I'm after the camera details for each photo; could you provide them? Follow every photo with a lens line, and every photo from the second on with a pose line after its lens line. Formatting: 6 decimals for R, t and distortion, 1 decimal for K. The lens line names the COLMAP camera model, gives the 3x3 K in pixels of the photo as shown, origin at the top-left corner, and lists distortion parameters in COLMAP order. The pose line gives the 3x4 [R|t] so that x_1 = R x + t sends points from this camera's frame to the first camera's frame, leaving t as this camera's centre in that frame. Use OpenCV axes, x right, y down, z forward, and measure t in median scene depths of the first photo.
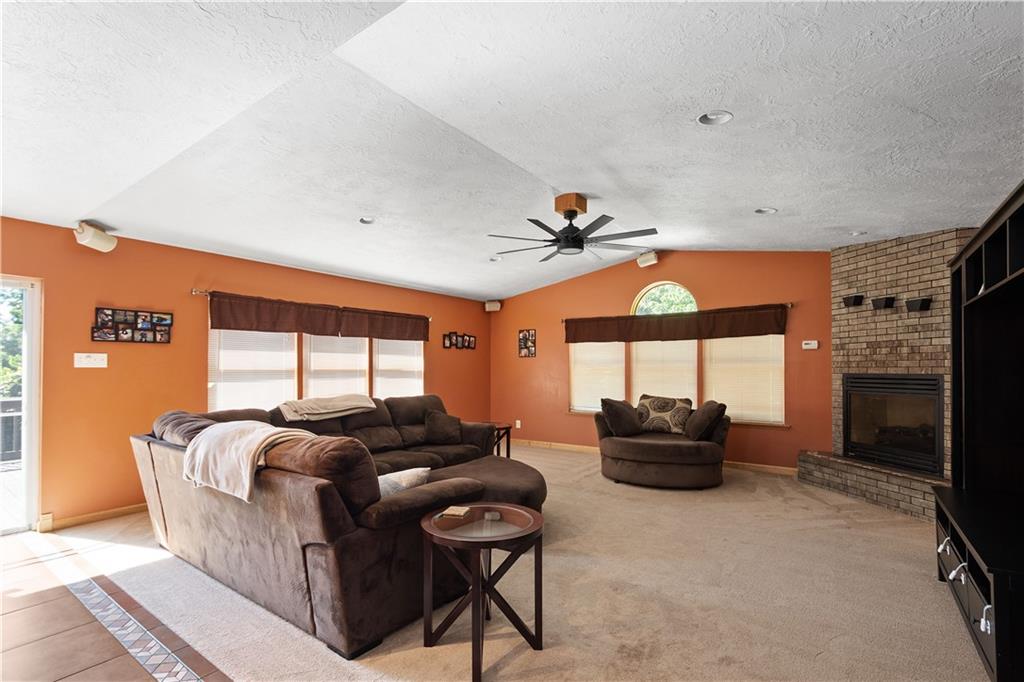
lens RADIAL K [[460.4, 0, 524.6], [0, 460.4, 360.5], [0, 0, 1]] dist [0.003158, -0.000060]
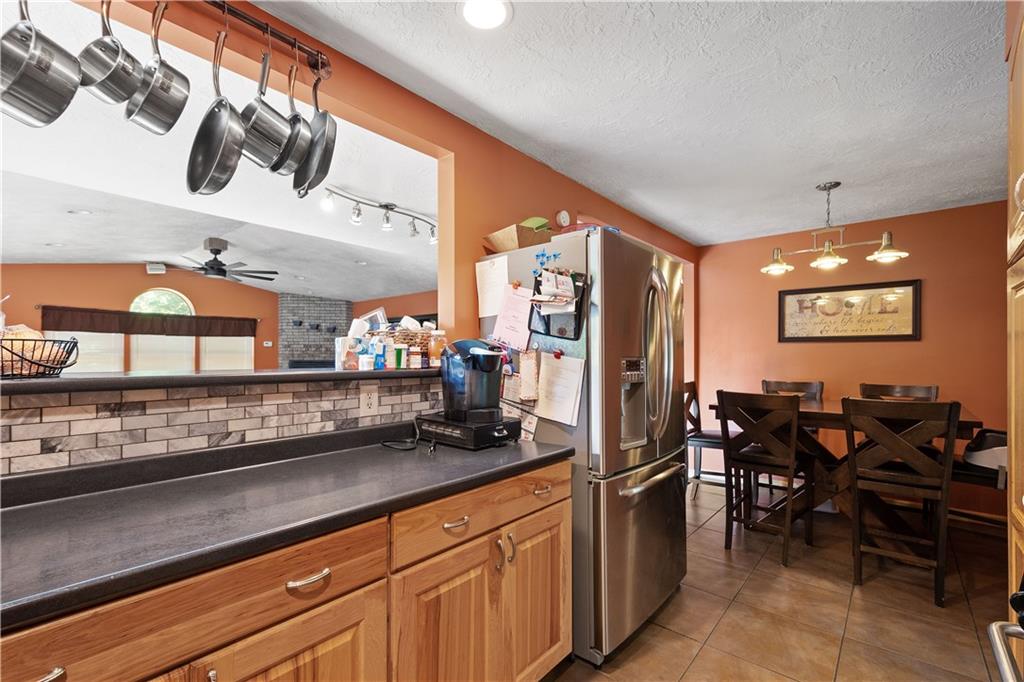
lens RADIAL K [[460.4, 0, 504.4], [0, 460.4, 357.3], [0, 0, 1]] dist [0.003158, -0.000060]
pose [[0.089578, 0.005983, 0.995962, -1.003240], [-0.015115, 0.999875, -0.004647, 0.009893], [-0.995865, -0.014638, 0.089657, -0.042612]]
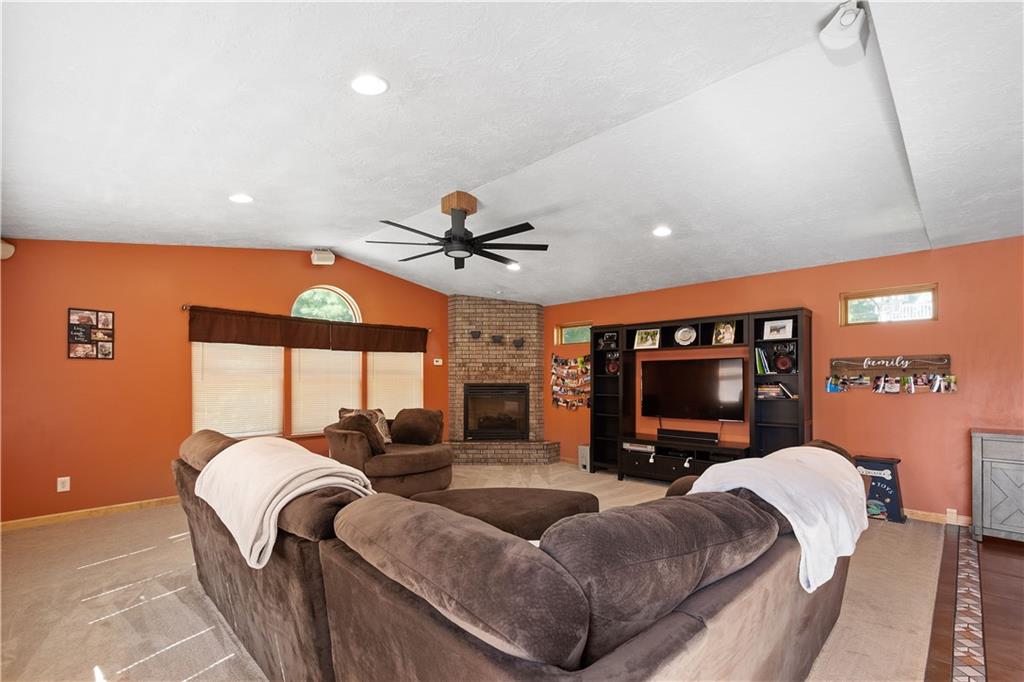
lens RADIAL K [[460.4, 0, 502.7], [0, 460.4, 375.3], [0, 0, 1]] dist [0.003158, -0.000060]
pose [[0.168565, 0.009716, 0.985643, -0.634379], [-0.017981, 0.999815, -0.006780, 0.009466], [-0.985527, -0.016580, 0.168708, 0.578292]]
